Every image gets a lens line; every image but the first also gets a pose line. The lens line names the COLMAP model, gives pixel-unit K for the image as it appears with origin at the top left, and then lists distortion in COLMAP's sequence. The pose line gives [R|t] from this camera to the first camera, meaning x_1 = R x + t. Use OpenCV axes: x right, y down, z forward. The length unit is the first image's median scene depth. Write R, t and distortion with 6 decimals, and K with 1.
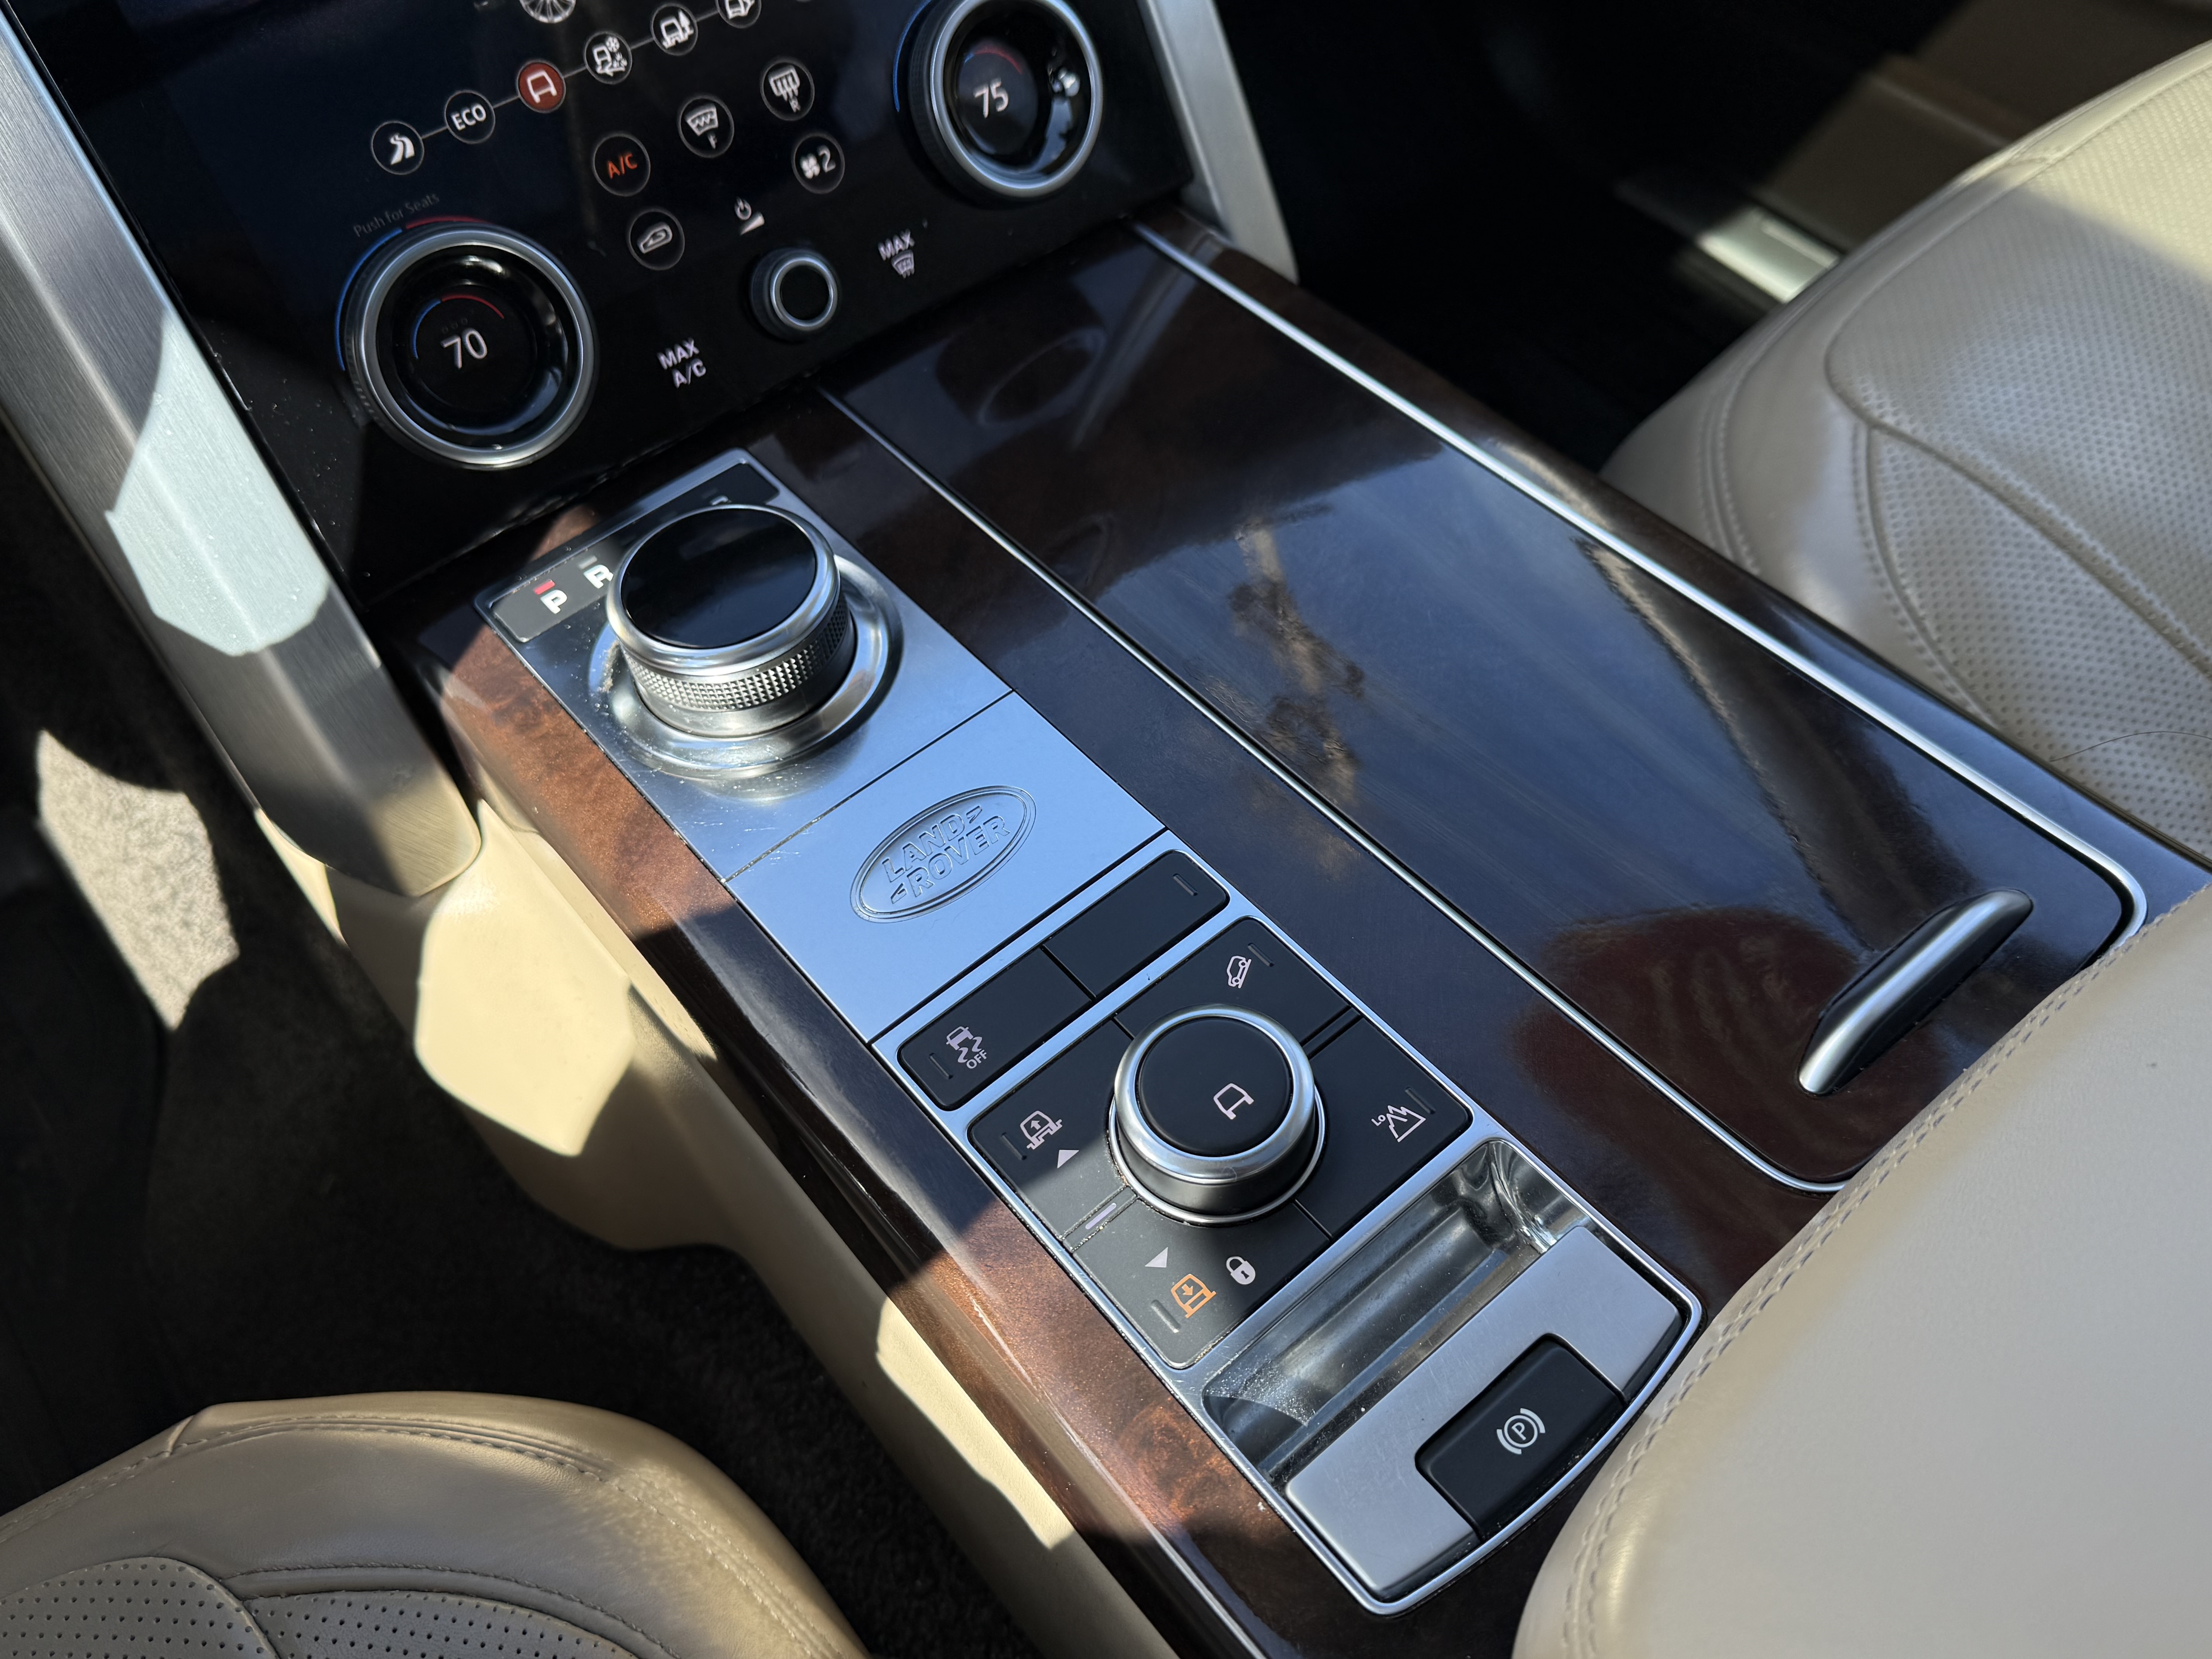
lens RADIAL K [[1893.6, 0, 1075.3], [0, 1893.6, 793.0], [0, 0, 1]] dist [0.075076, -0.105437]
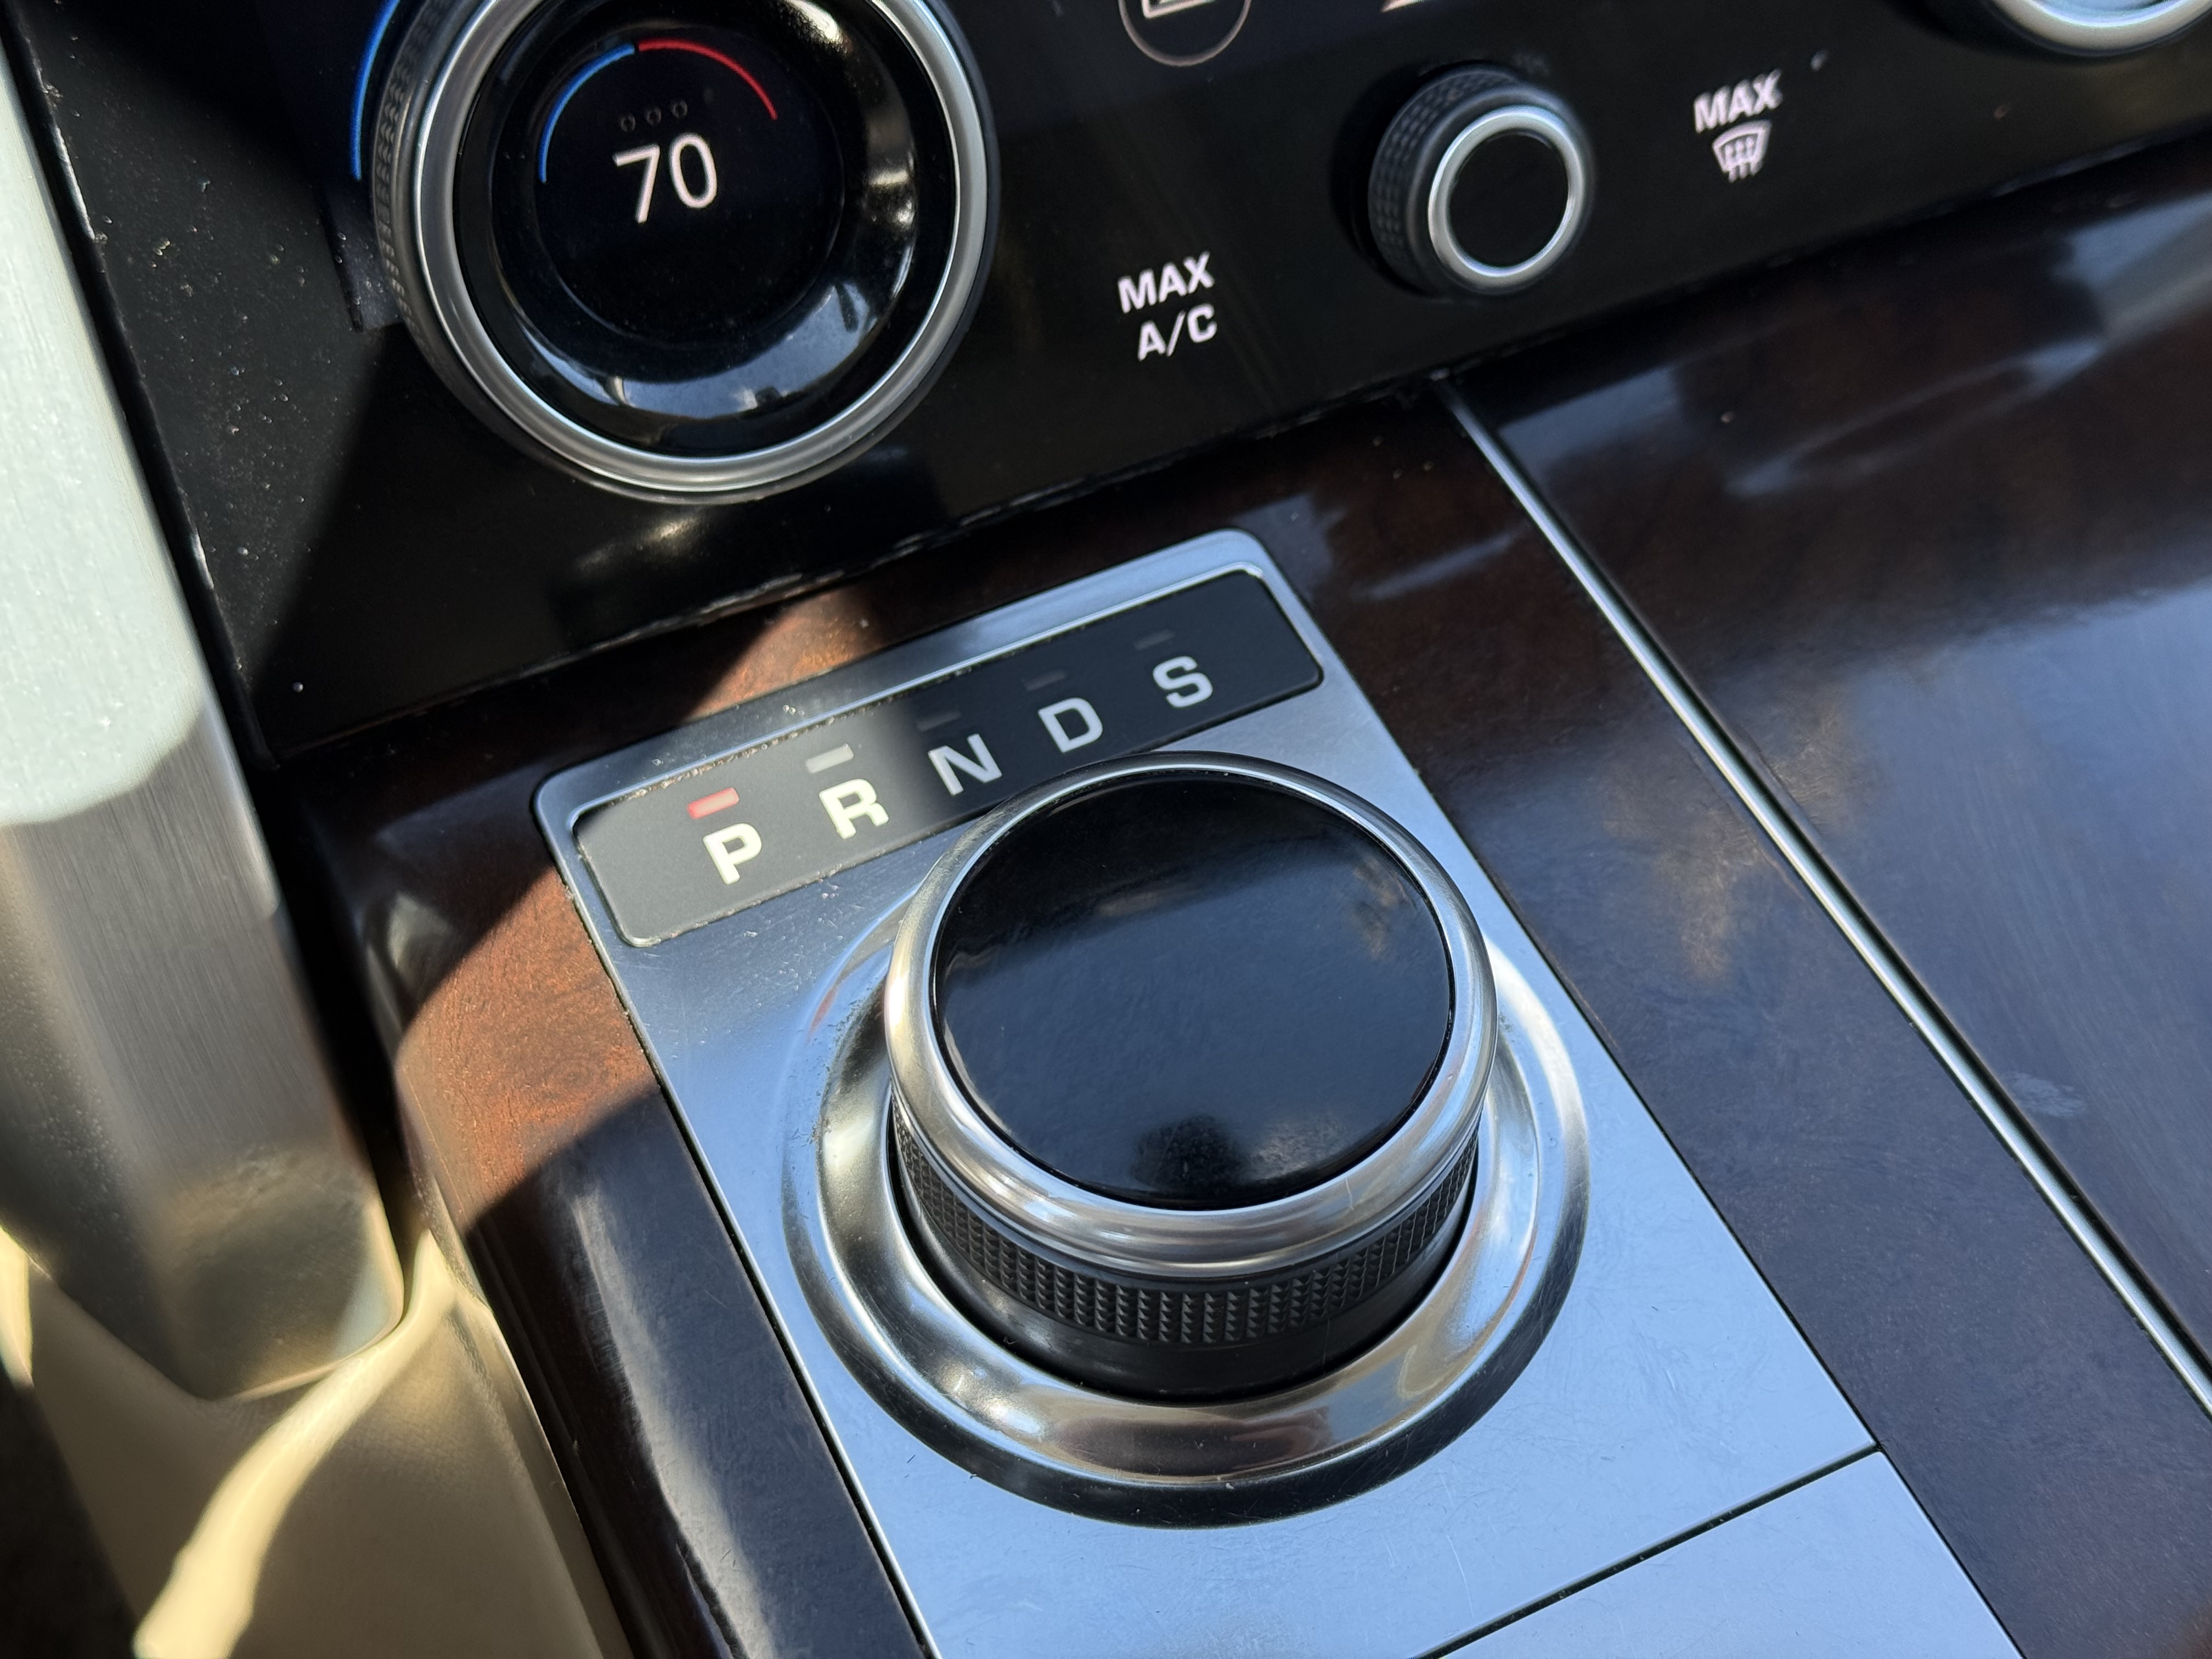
lens RADIAL K [[3164.8, 0, 1077.7], [0, 3164.8, 840.9], [0, 0, 1]] dist [0.116025, 0.000000]
pose [[0.969065, 0.240397, -0.055878, -0.164578], [-0.237021, 0.969597, 0.060851, -0.157019], [0.068808, -0.045724, 0.996582, 0.341643]]
